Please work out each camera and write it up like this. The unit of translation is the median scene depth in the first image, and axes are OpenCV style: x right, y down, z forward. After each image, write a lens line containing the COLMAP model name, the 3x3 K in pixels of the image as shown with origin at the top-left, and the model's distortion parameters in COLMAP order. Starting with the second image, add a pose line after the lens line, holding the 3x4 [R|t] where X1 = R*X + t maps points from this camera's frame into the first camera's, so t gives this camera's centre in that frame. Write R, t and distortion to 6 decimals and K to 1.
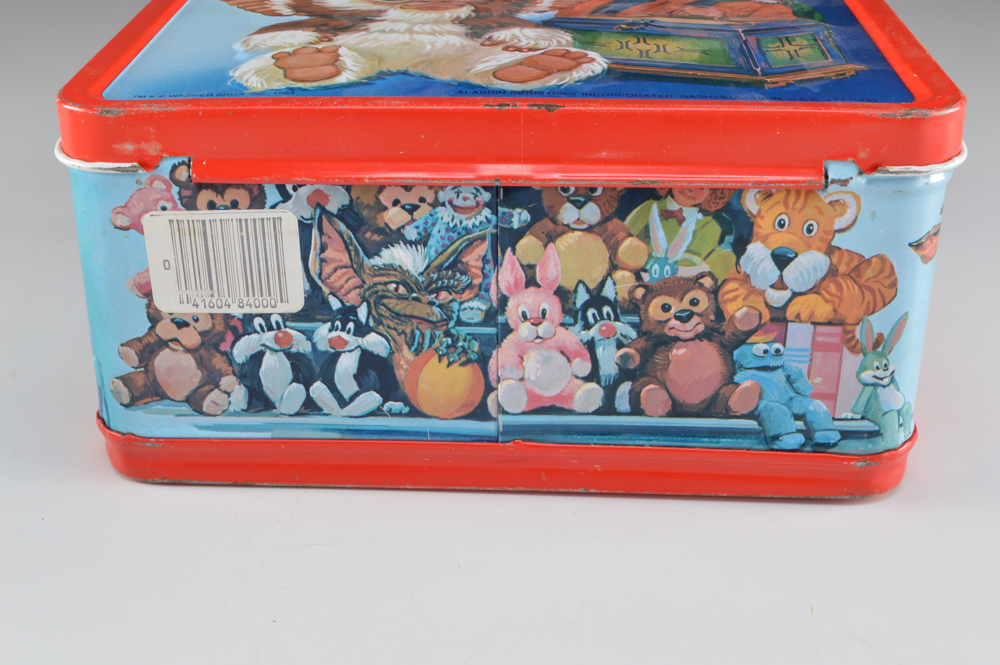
lens RADIAL K [[1469.2, 0, 501.3], [0, 1469.2, 332.2], [0, 0, 1]] dist [-0.039852, 0.000000]
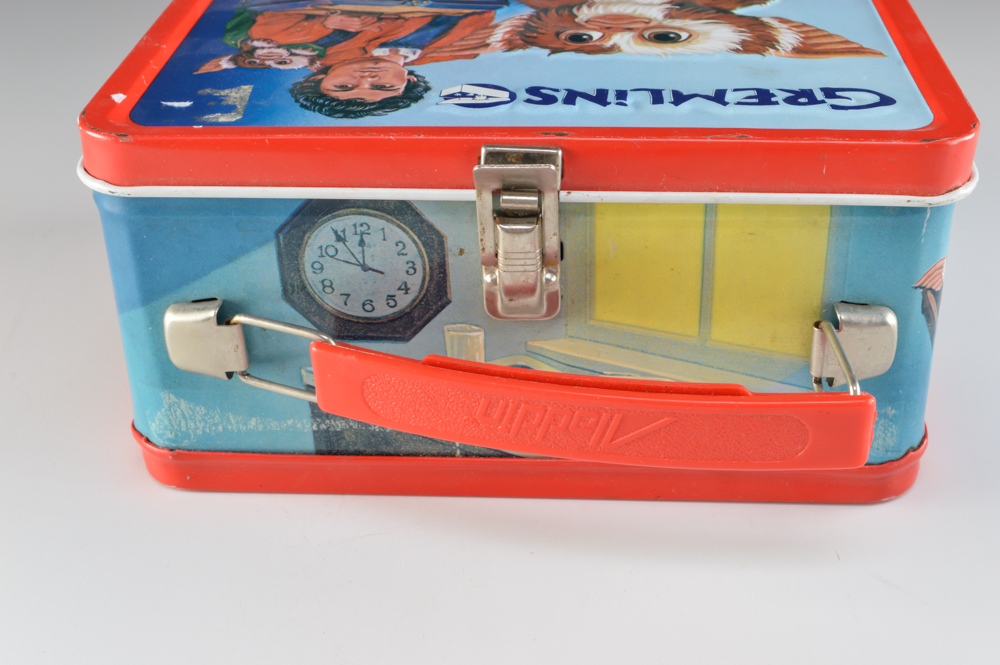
lens RADIAL K [[1469.2, 0, 503.4], [0, 1469.2, 333.3], [0, 0, 1]] dist [-0.039852, 0.000000]
pose [[-0.999426, 0.007185, 0.033114, -0.001597], [0.031639, 0.547699, 0.836077, -0.933812], [-0.012129, 0.836644, -0.547612, 1.724977]]
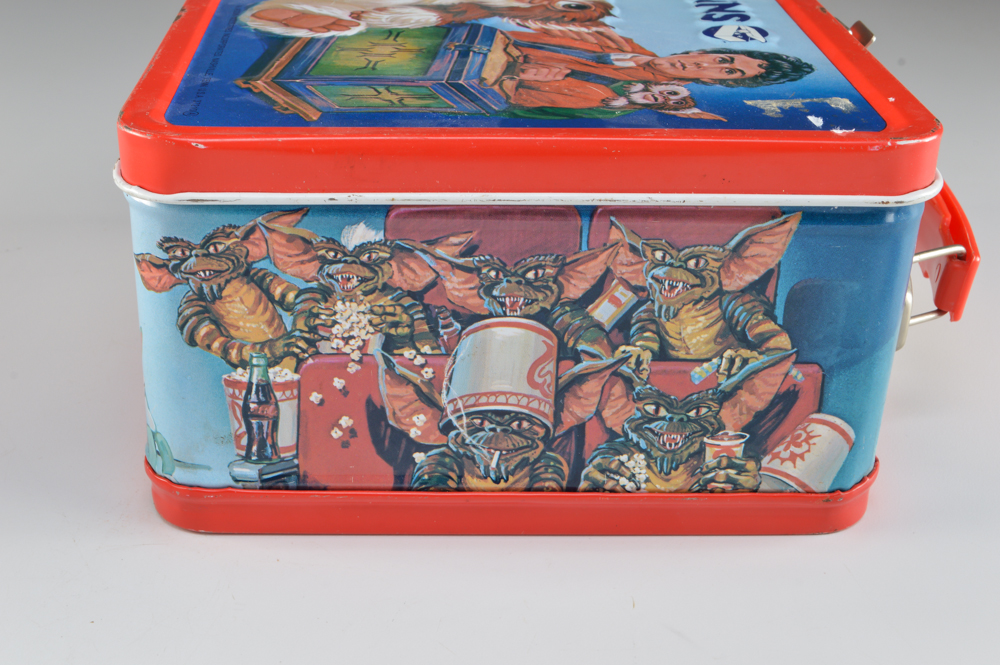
lens RADIAL K [[1469.2, 0, 499.2], [0, 1469.2, 332.0], [0, 0, 1]] dist [-0.039852, 0.000000]
pose [[0.089177, 0.442030, -0.892556, 0.984031], [-0.467444, 0.809882, 0.354384, -0.393400], [0.879513, 0.385617, 0.278847, 0.796201]]
